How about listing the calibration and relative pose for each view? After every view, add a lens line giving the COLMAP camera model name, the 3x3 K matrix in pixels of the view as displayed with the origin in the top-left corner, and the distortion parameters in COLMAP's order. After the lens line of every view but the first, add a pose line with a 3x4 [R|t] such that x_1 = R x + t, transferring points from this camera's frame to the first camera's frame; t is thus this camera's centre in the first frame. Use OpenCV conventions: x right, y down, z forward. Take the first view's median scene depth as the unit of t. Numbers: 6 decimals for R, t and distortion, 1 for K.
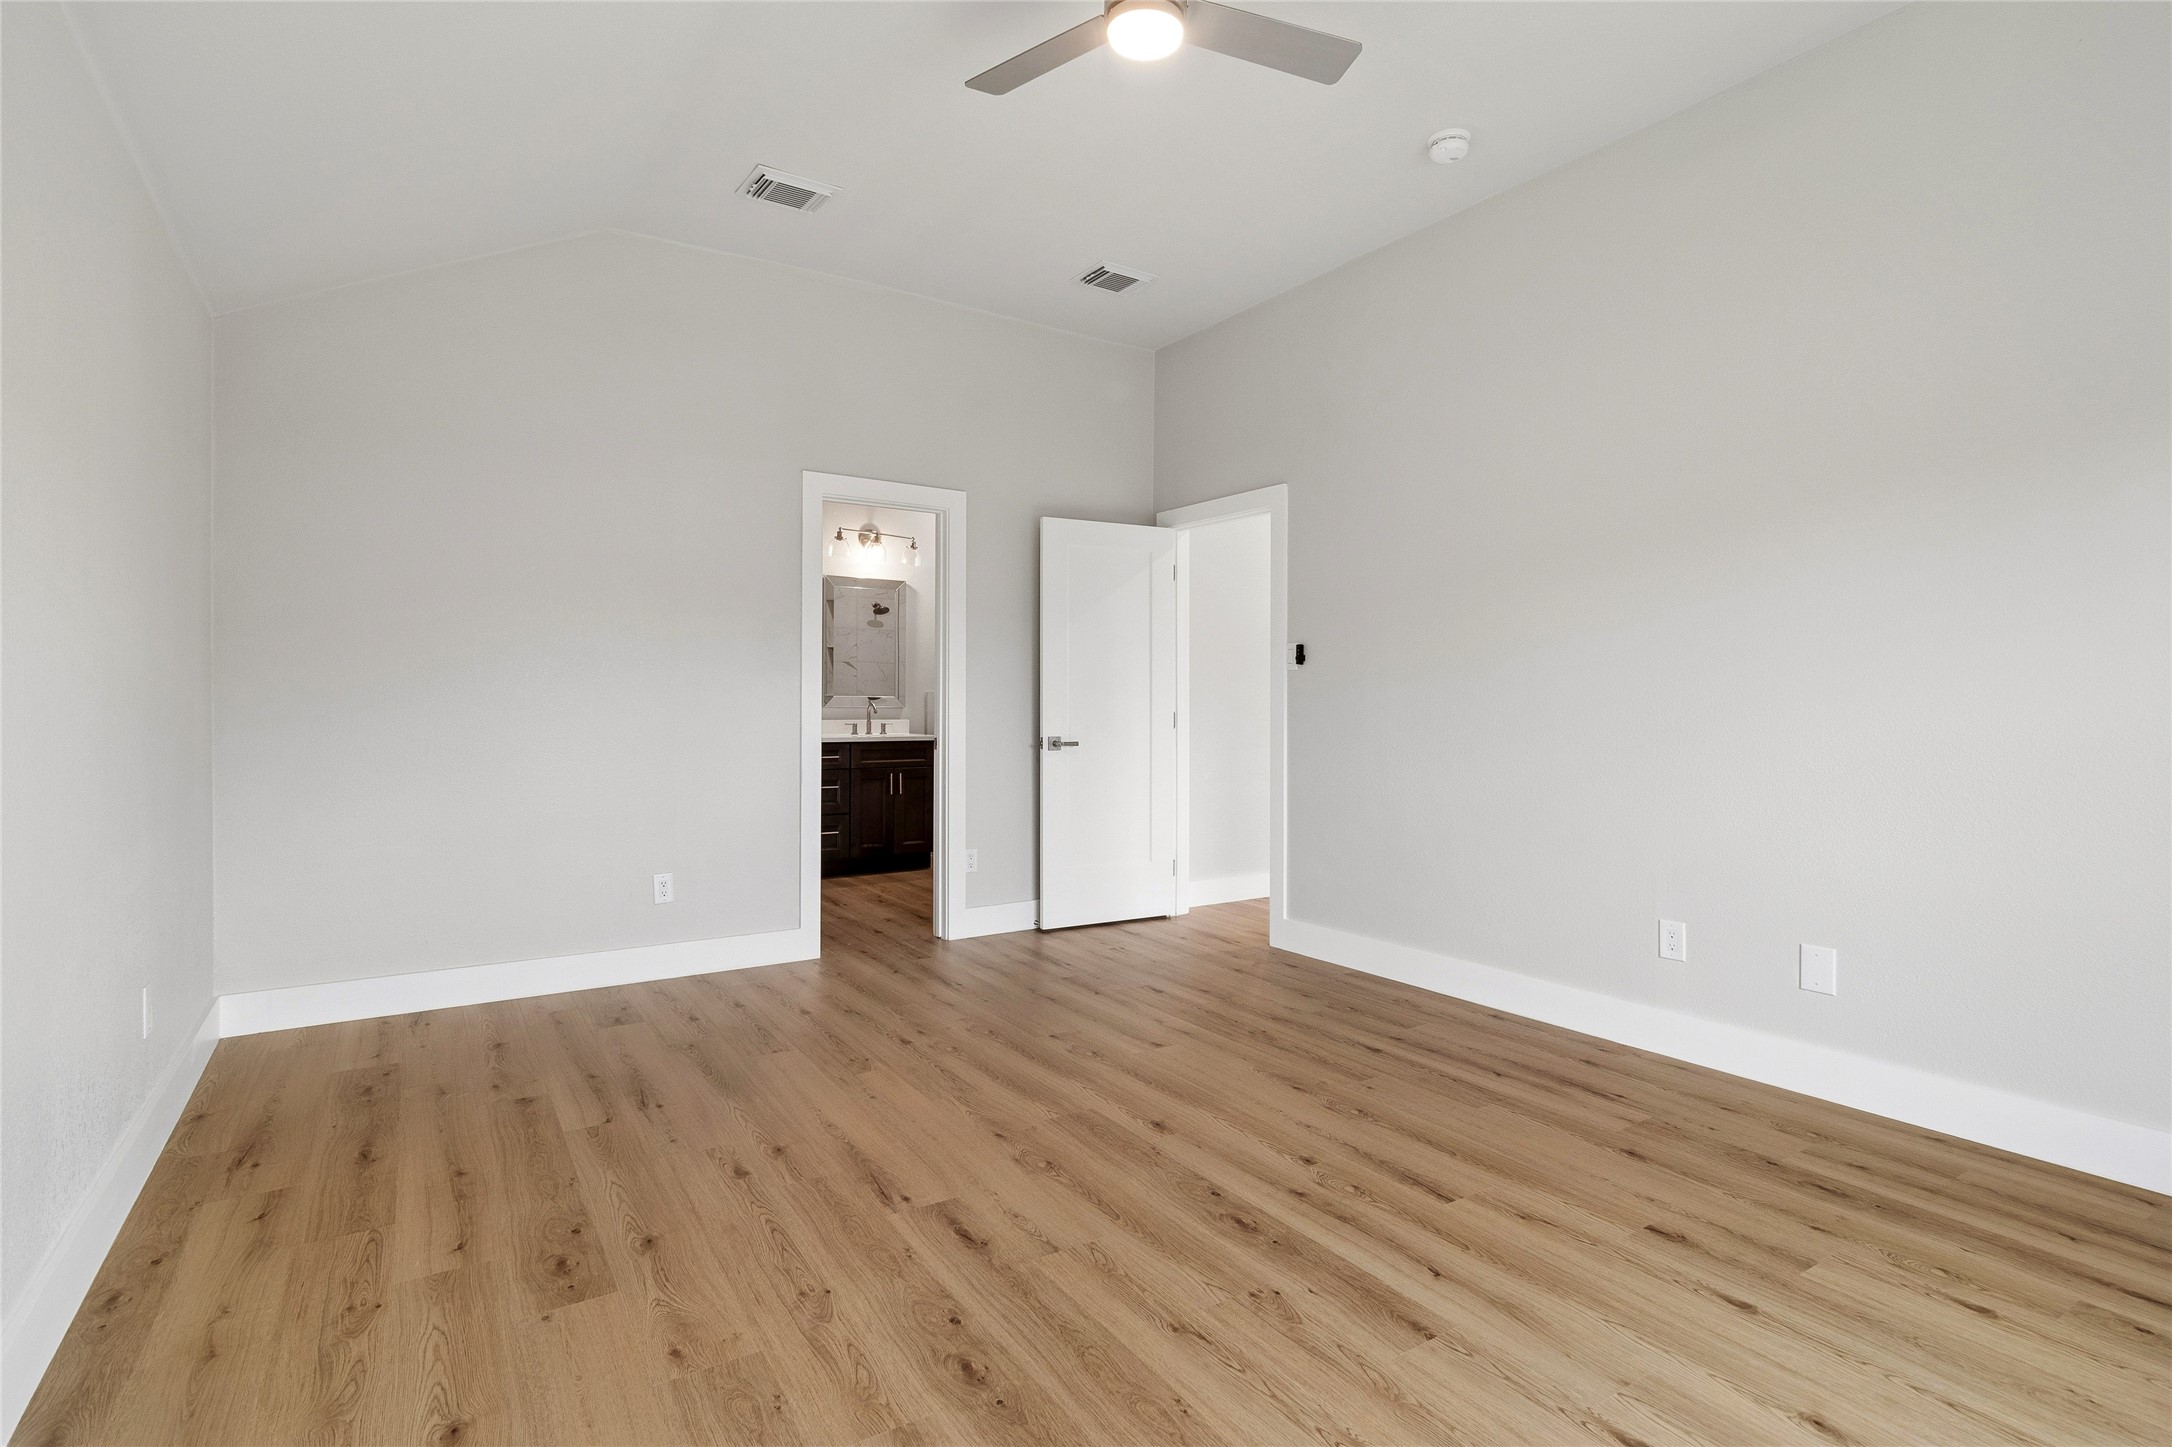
lens RADIAL K [[1062.1, 0, 1082.3], [0, 1062.1, 714.1], [0, 0, 1]] dist [-0.003252, 0.003096]
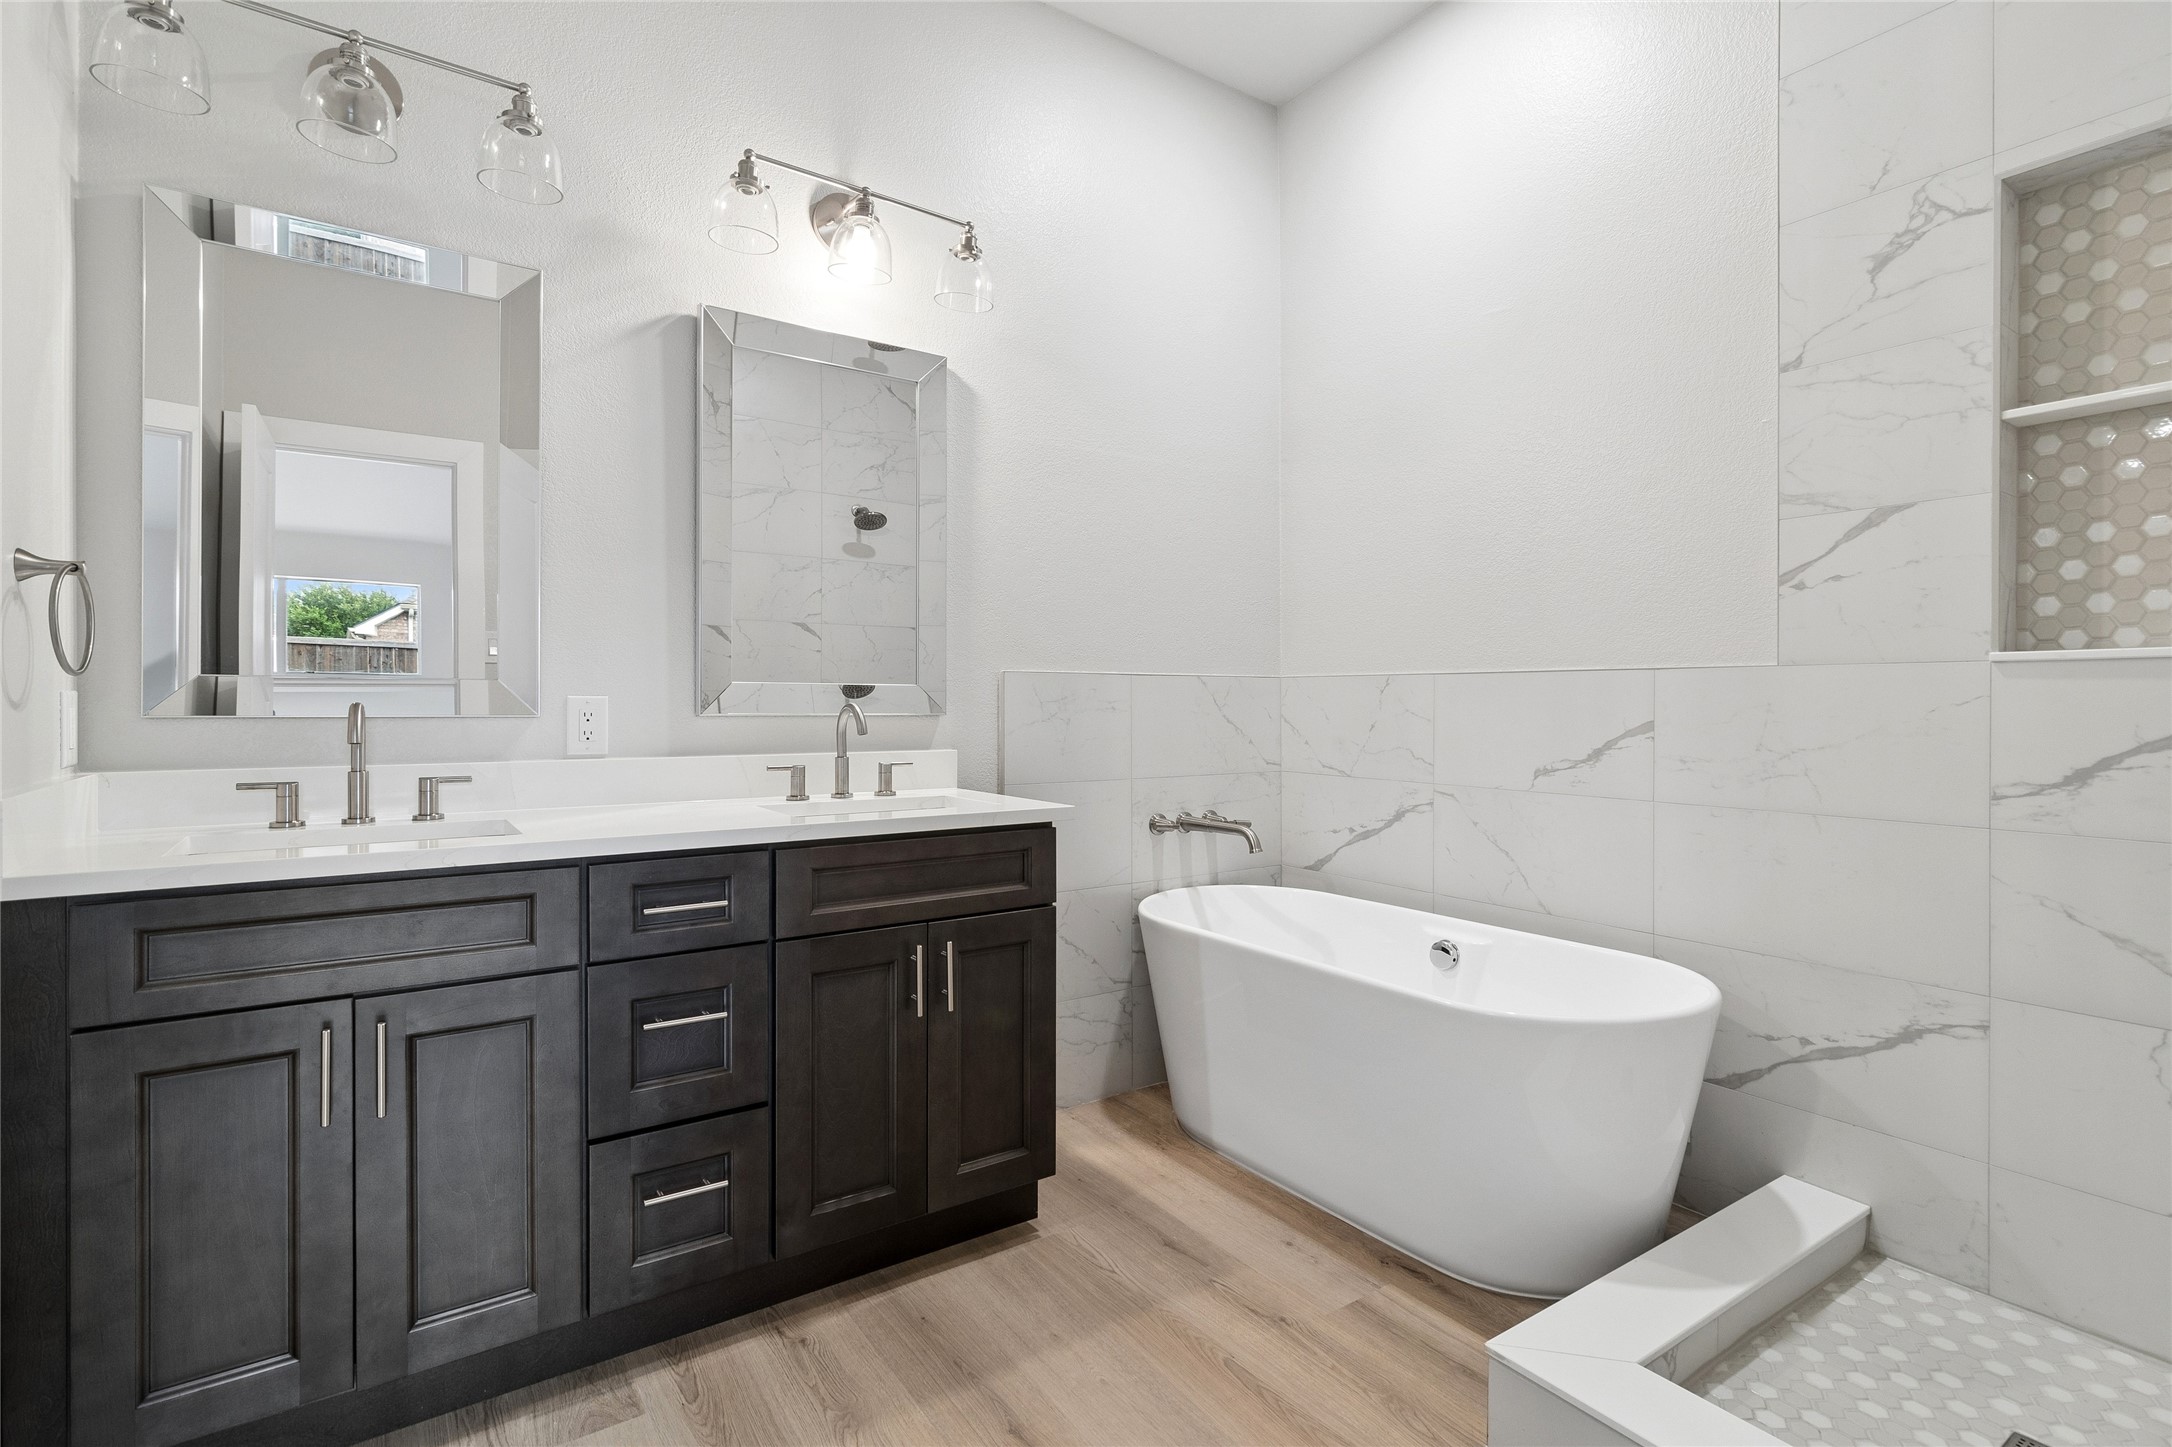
lens RADIAL K [[1062.1, 0, 1092.3], [0, 1062.1, 717.5], [0, 0, 1]] dist [-0.003252, 0.003096]
pose [[0.999674, -0.003936, 0.025223, -0.131962], [0.003870, 0.999989, 0.002677, -0.006703], [-0.025234, -0.002579, 0.999678, 0.670291]]
